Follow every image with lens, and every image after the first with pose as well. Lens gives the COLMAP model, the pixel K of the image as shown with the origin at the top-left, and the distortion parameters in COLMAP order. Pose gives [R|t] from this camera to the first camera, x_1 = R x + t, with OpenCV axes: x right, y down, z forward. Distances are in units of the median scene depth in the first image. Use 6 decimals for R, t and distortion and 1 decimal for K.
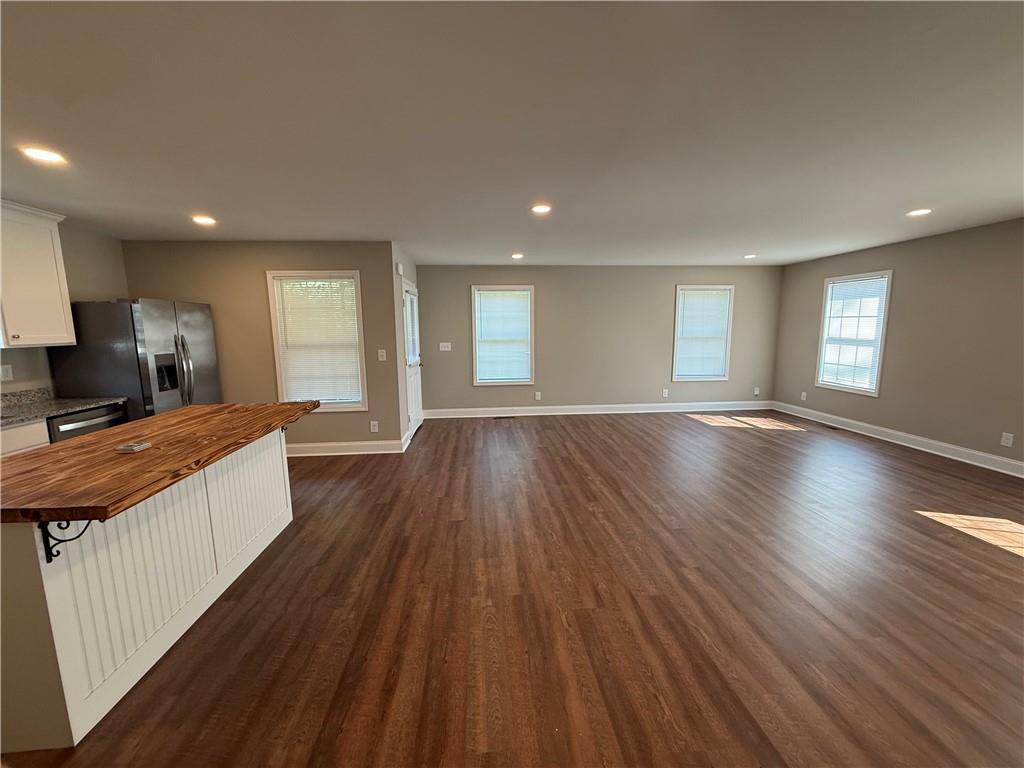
lens RADIAL K [[407.1, 0, 506.8], [0, 407.1, 385.1], [0, 0, 1]] dist [-0.000480, 0.000011]
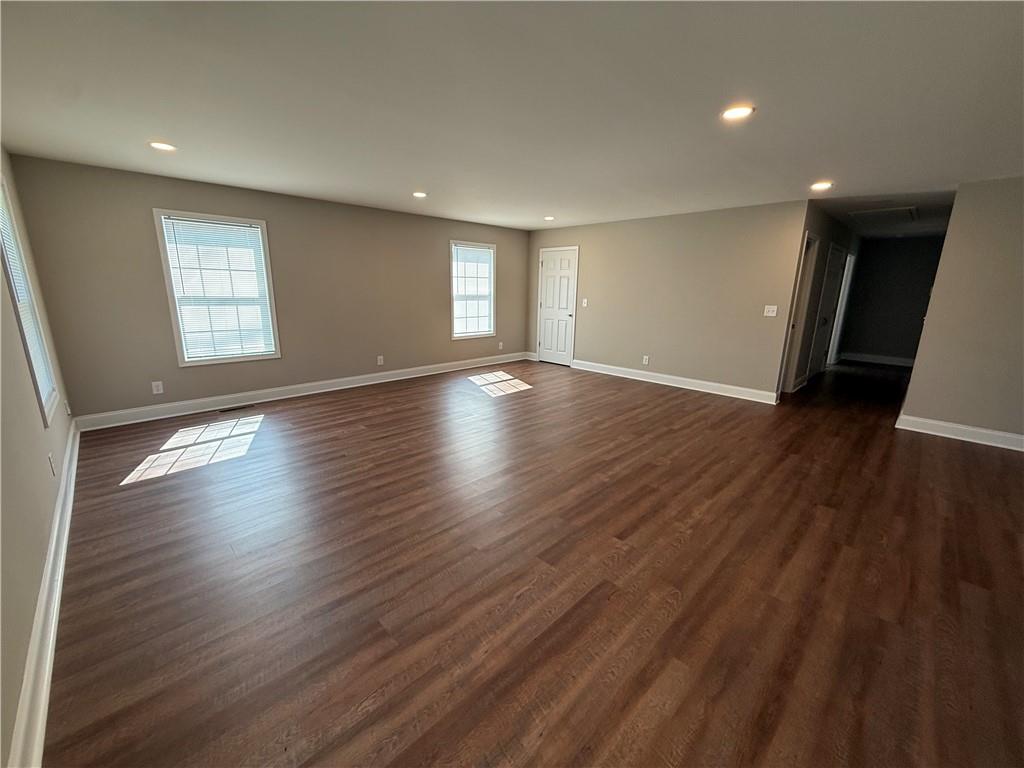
lens RADIAL K [[407.1, 0, 506.8], [0, 407.1, 385.1], [0, 0, 1]] dist [-0.000480, 0.000011]
pose [[-0.644512, -0.179718, 0.743172, -0.250962], [0.100029, 0.943810, 0.314987, -0.236927], [-0.758022, 0.277352, -0.590320, 1.756020]]
